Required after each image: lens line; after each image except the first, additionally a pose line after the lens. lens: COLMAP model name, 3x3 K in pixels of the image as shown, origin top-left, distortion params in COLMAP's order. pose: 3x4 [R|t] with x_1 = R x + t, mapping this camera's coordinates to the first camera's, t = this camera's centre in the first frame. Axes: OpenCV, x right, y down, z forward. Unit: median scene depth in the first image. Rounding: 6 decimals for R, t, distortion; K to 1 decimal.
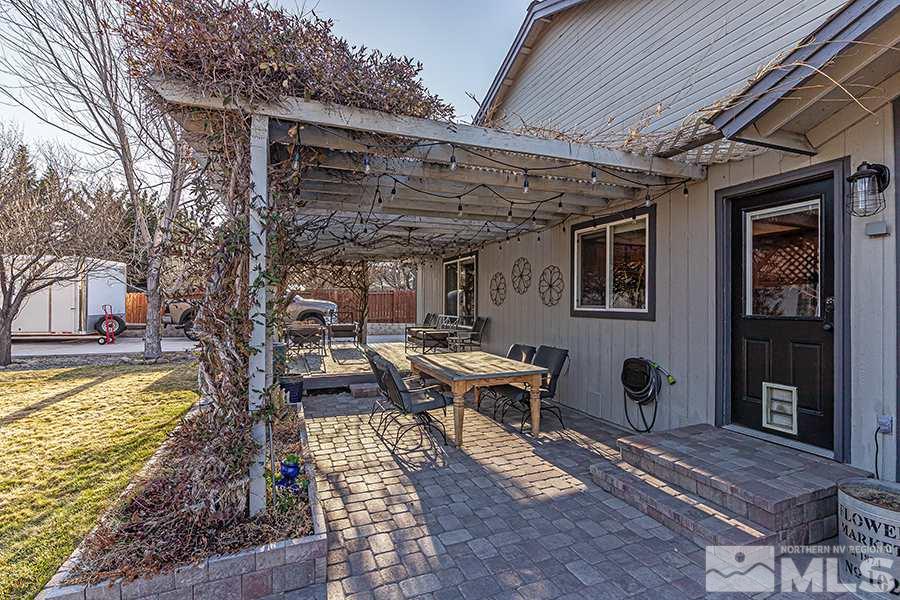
lens RADIAL K [[408.9, 0, 450.0], [0, 408.9, 300.0], [0, 0, 1]] dist [0.000037, 0.000068]
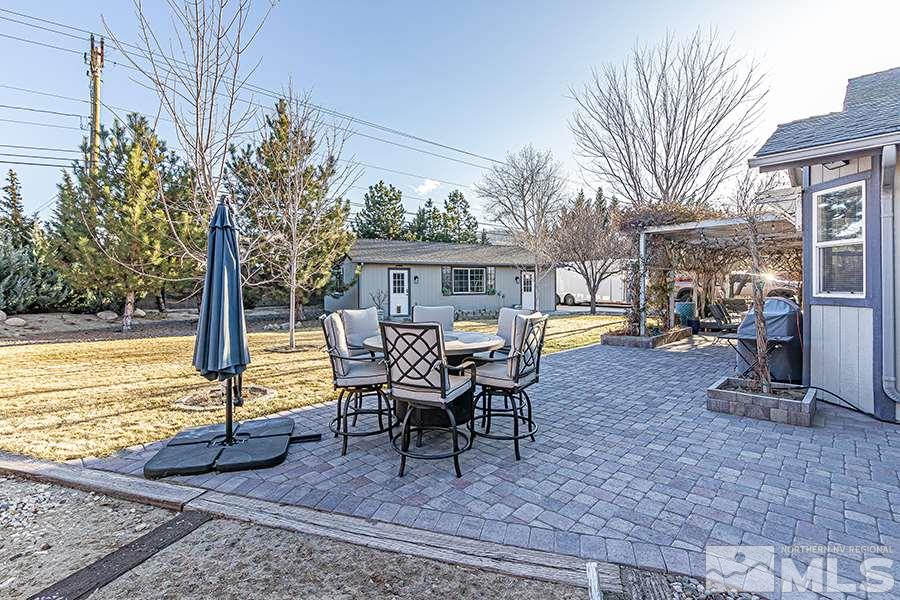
lens RADIAL K [[410.5, 0, 444.0], [0, 410.5, 290.8], [0, 0, 1]] dist [-0.000296, 0.000021]
pose [[0.386555, 0.004816, -0.922254, 2.349929], [0.011712, 0.999880, 0.010130, 0.031988], [0.922192, -0.014717, 0.386452, -2.201752]]
